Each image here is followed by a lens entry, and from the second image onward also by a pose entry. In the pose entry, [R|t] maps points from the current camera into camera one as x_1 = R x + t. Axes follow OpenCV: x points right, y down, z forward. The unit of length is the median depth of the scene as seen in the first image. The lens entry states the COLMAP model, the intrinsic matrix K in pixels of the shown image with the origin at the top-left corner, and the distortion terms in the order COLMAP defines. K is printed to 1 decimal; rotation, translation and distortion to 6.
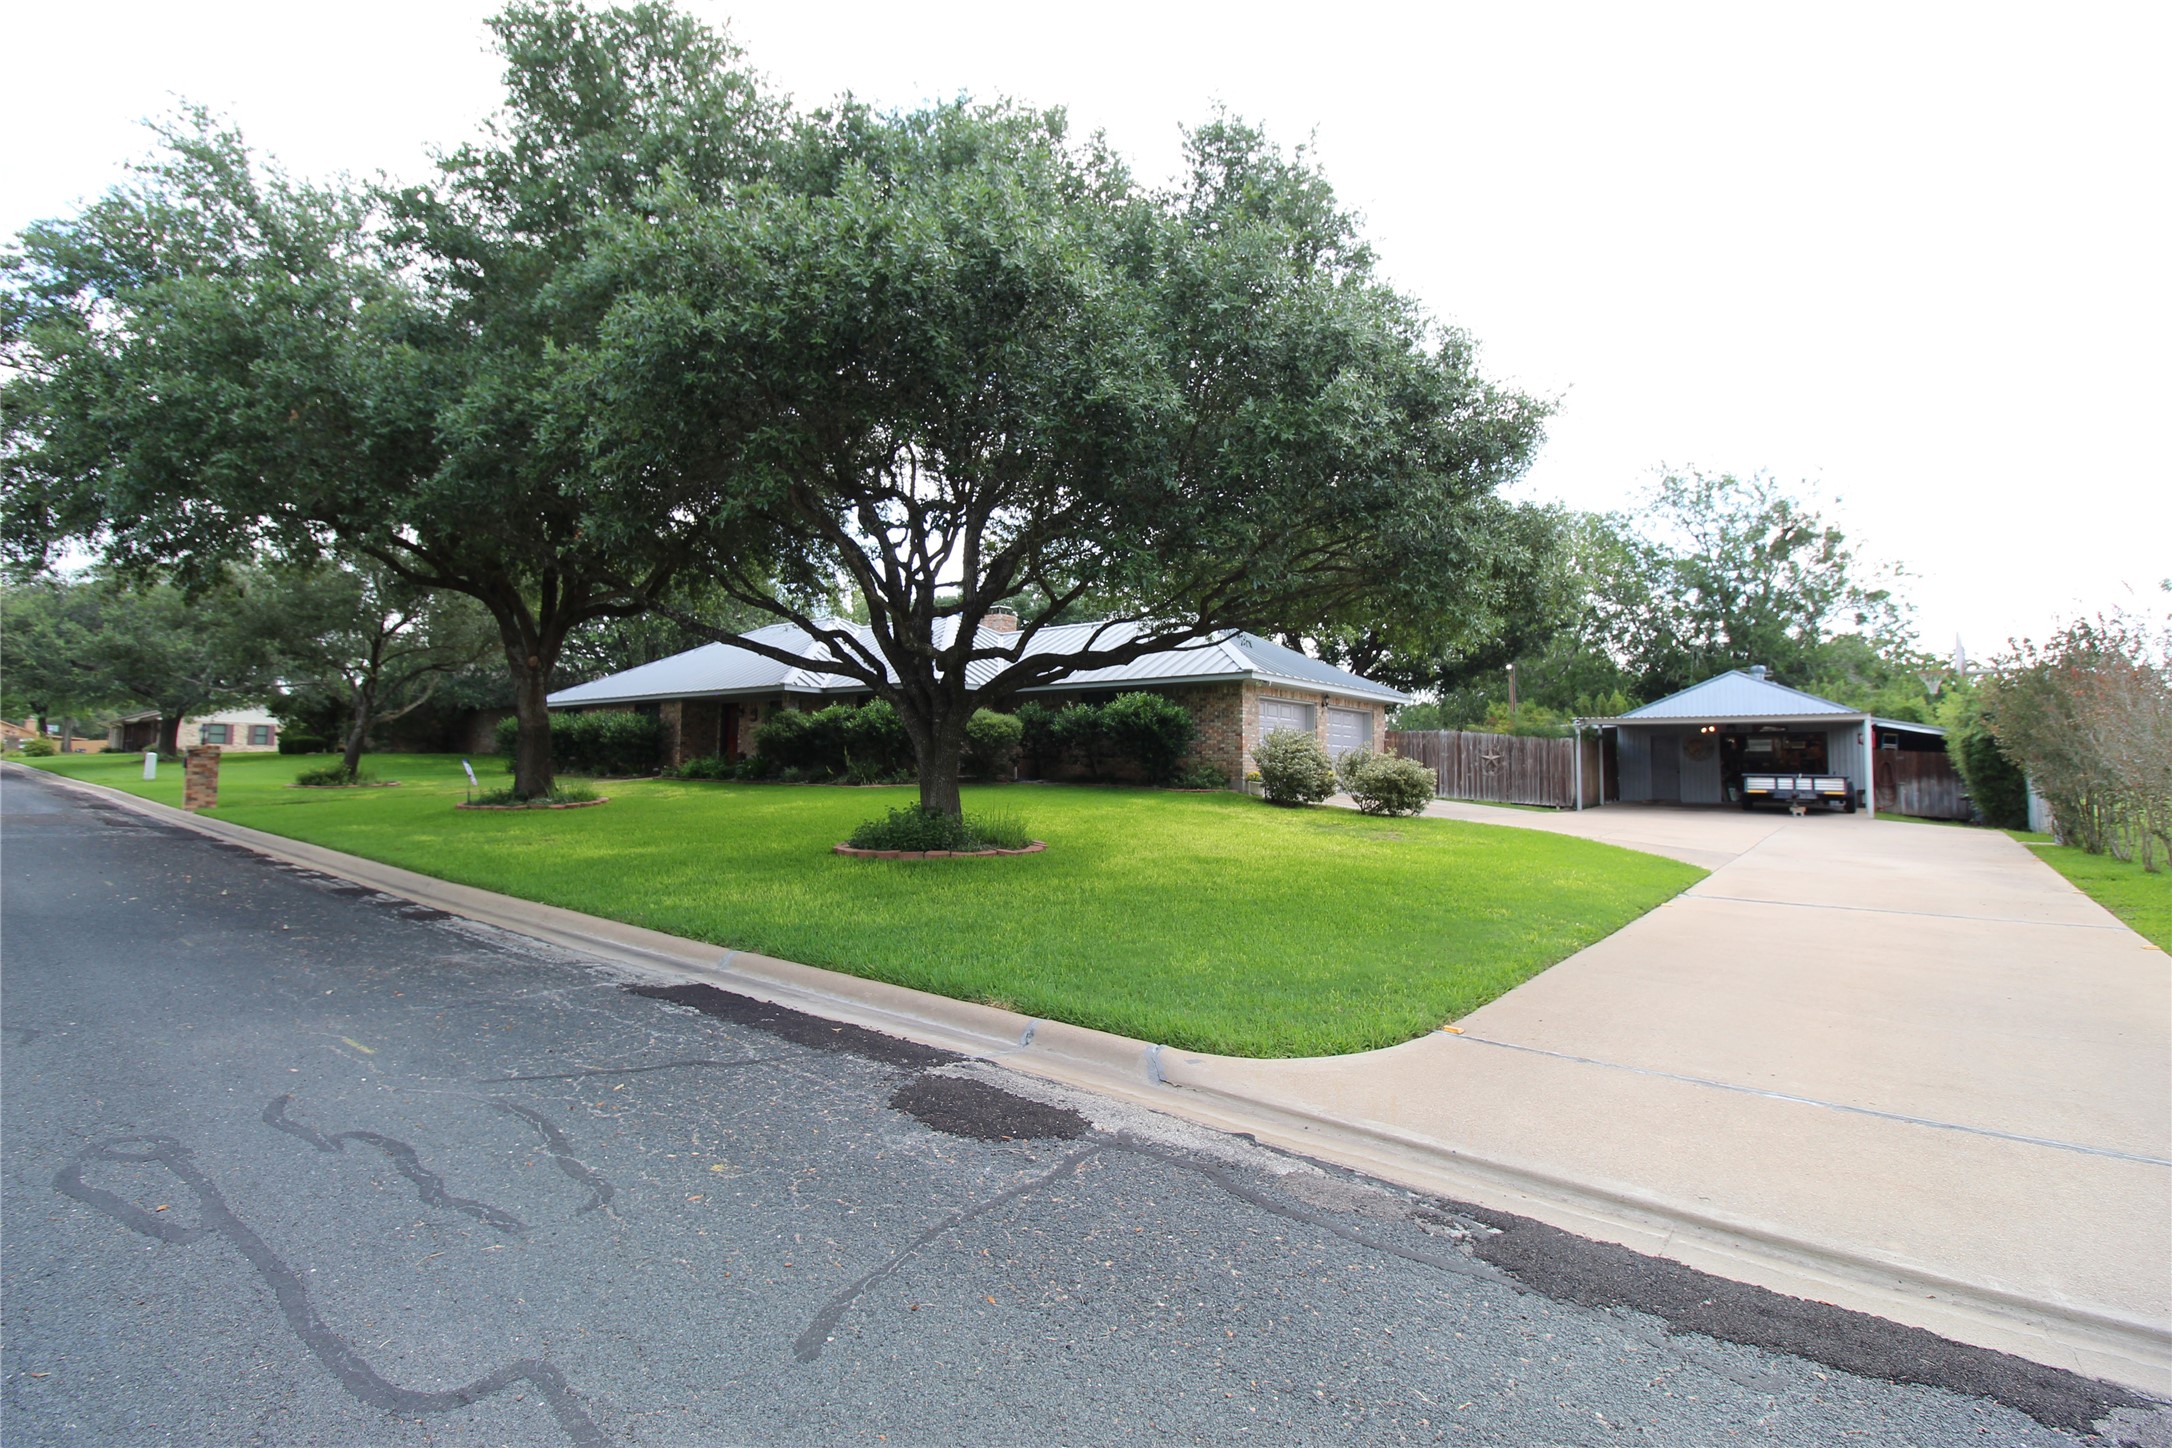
lens RADIAL K [[998.7, 0, 1091.0], [0, 998.7, 682.8], [0, 0, 1]] dist [0.000298, -0.013828]
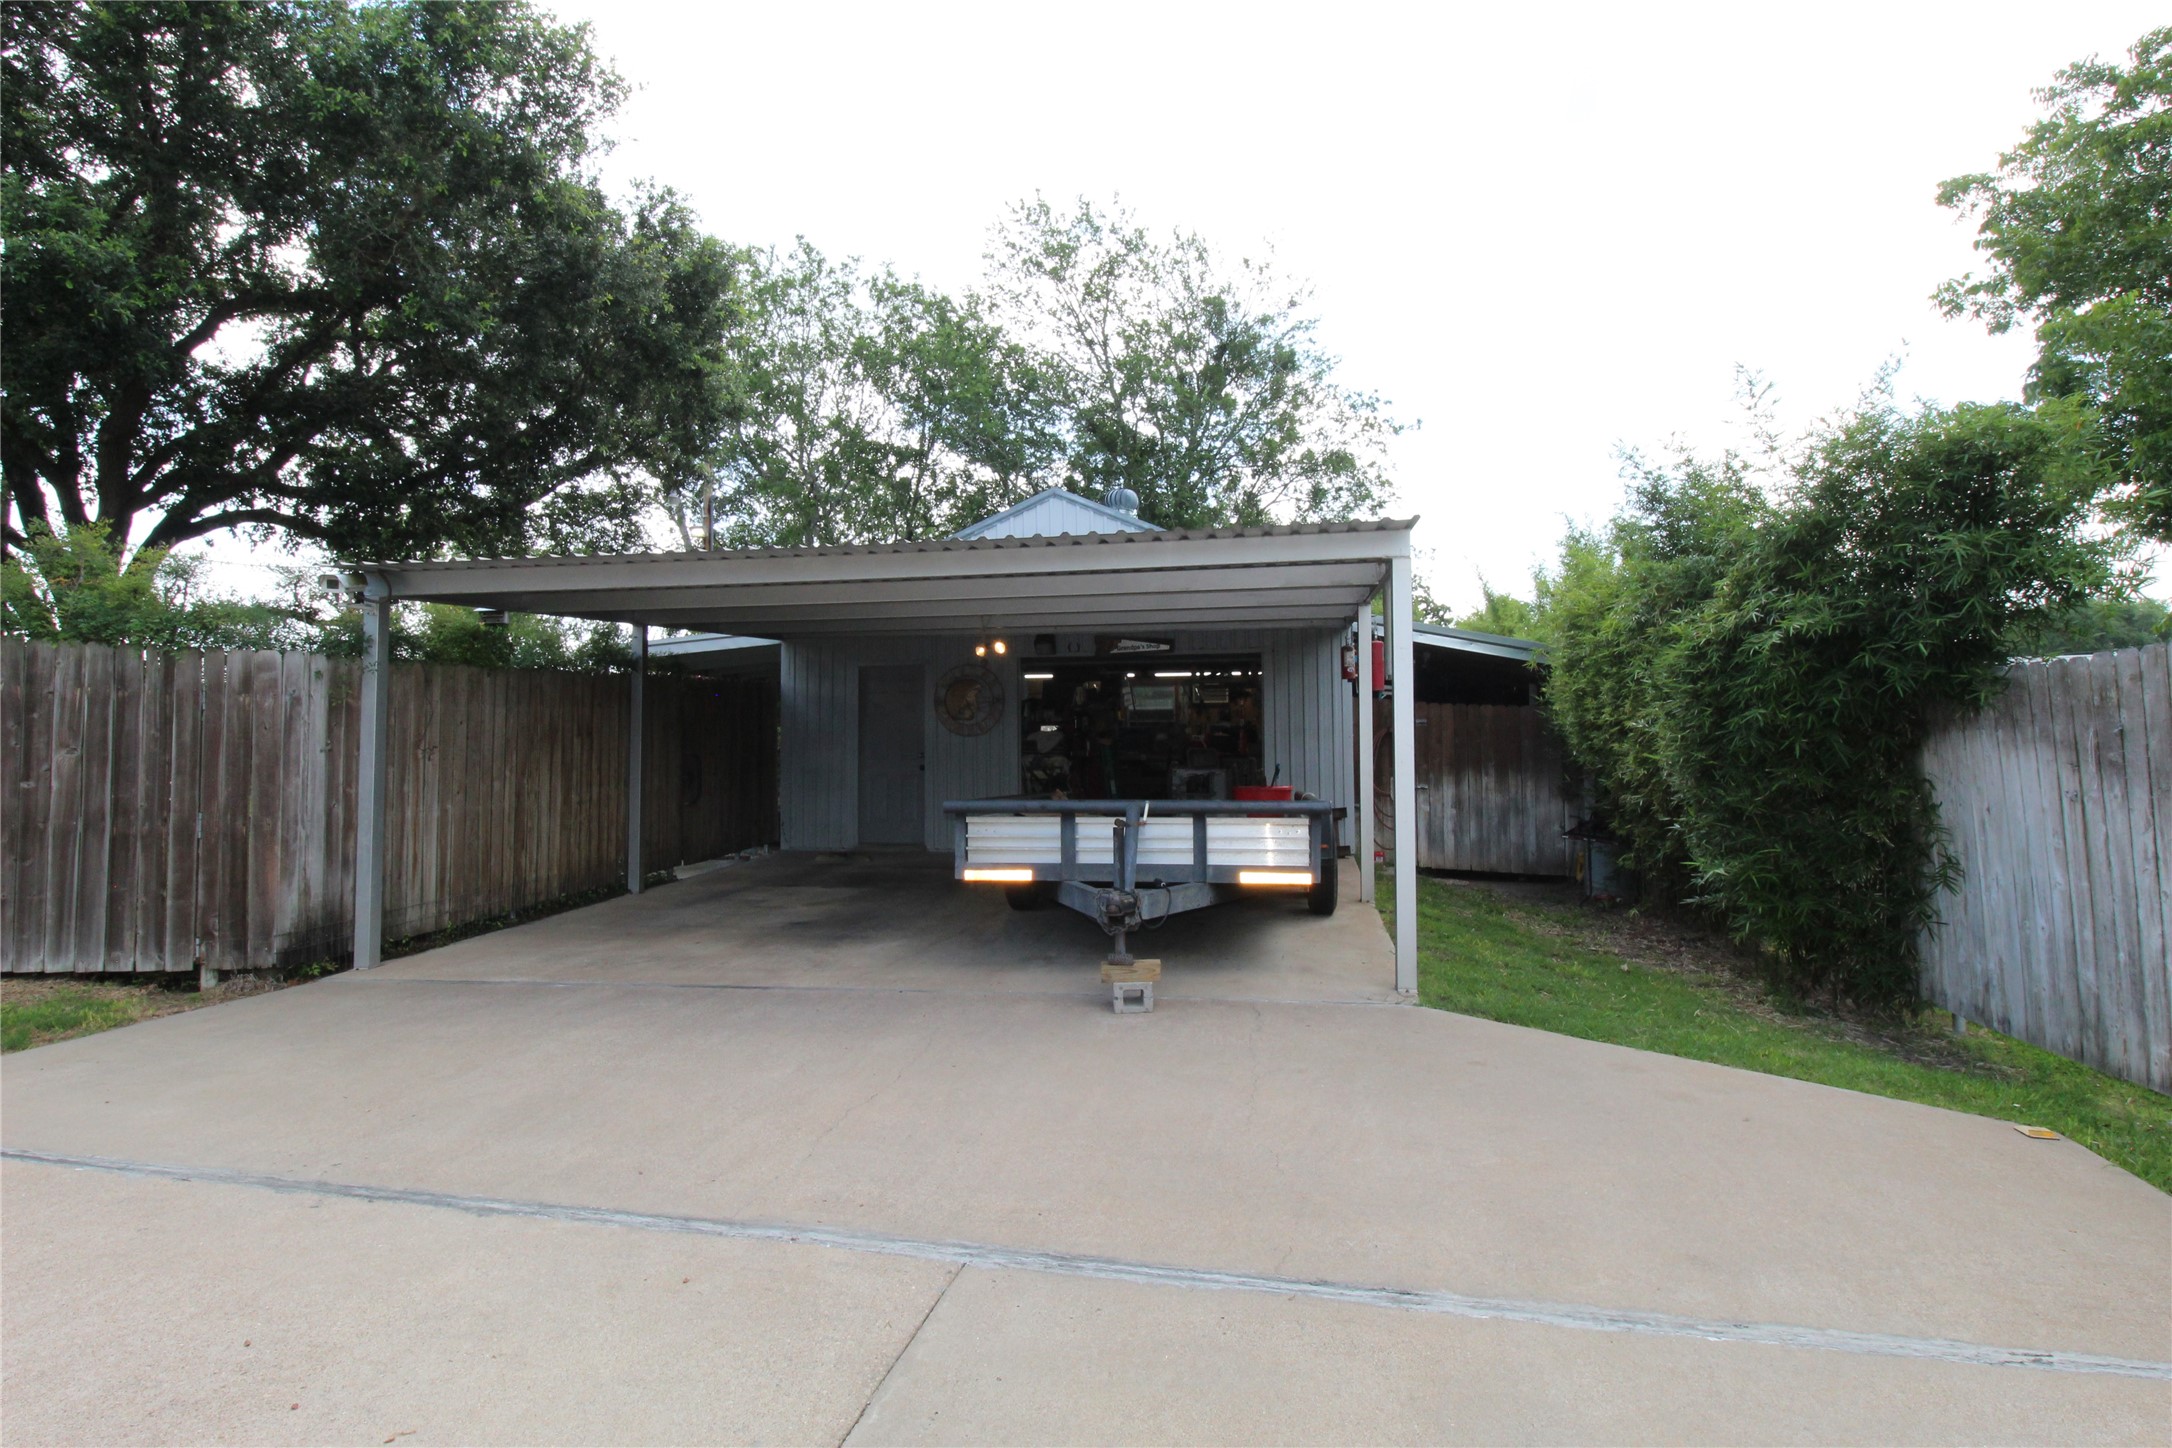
lens RADIAL K [[1199.4, 0, 1088.2], [0, 1199.4, 681.7], [0, 0, 1]] dist [0.004999, 0.000393]
pose [[0.884784, 0.000987, 0.466001, 0.494721], [-0.018279, 0.999302, 0.032589, 0.048619], [-0.465643, -0.037352, 0.884184, 0.662309]]
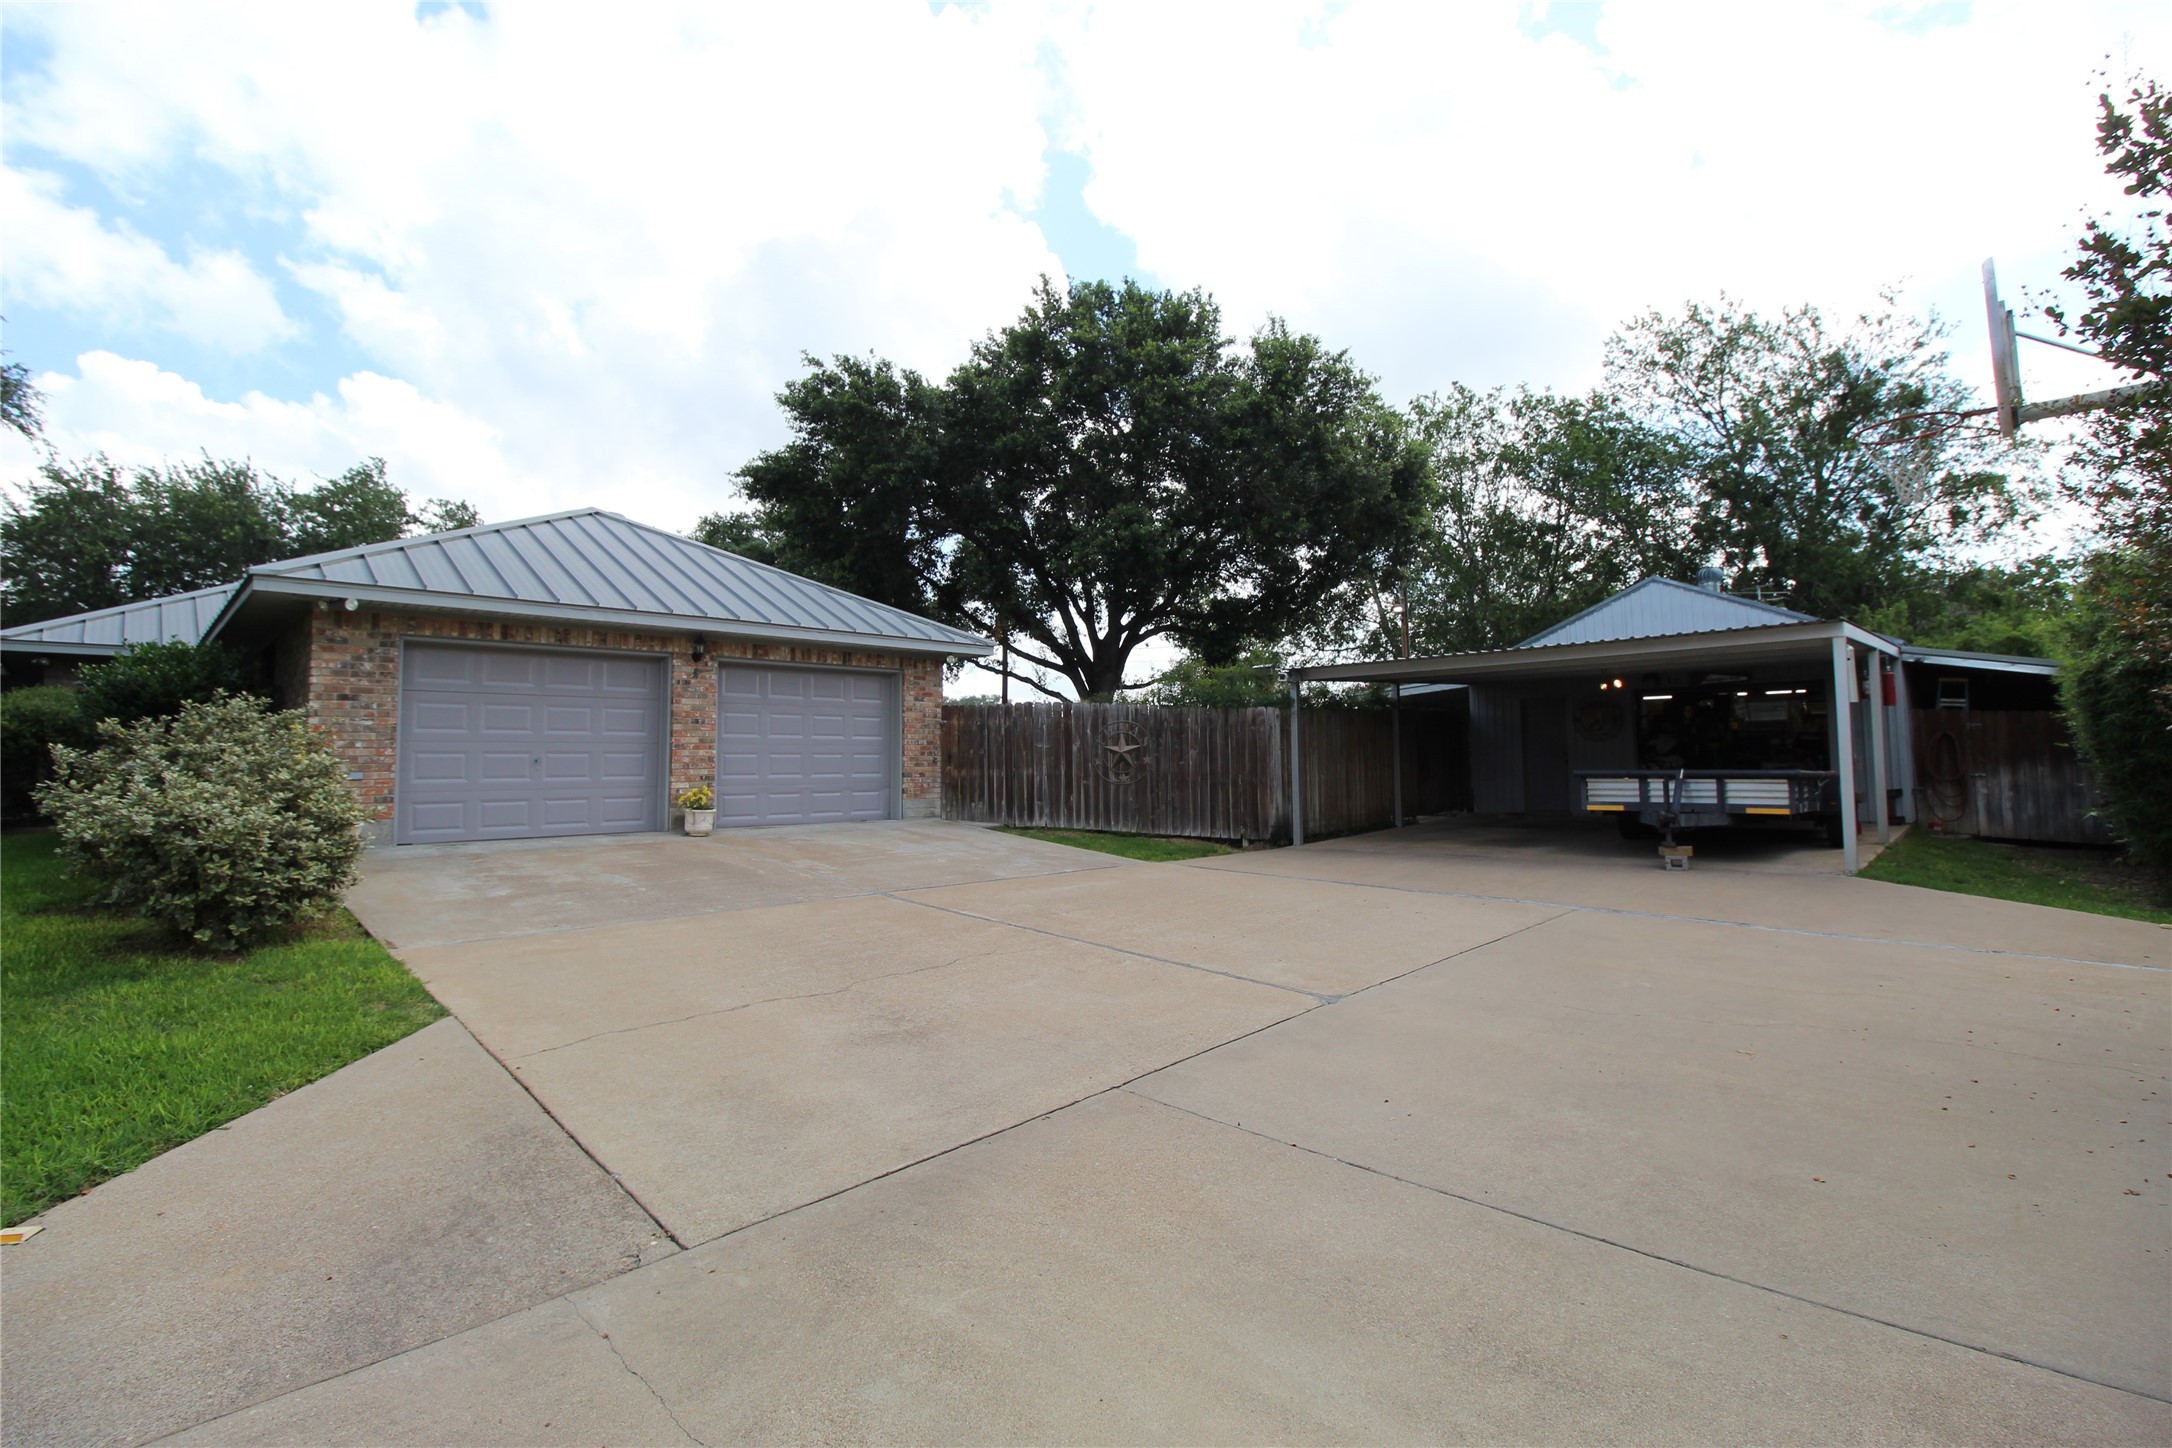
lens RADIAL K [[998.7, 0, 1091.0], [0, 998.7, 682.8], [0, 0, 1]] dist [0.000298, -0.013828]
pose [[0.994167, -0.036331, -0.101552, 0.426982], [0.037102, 0.999295, 0.005708, 0.035236], [0.101273, -0.009443, 0.994814, 0.459404]]
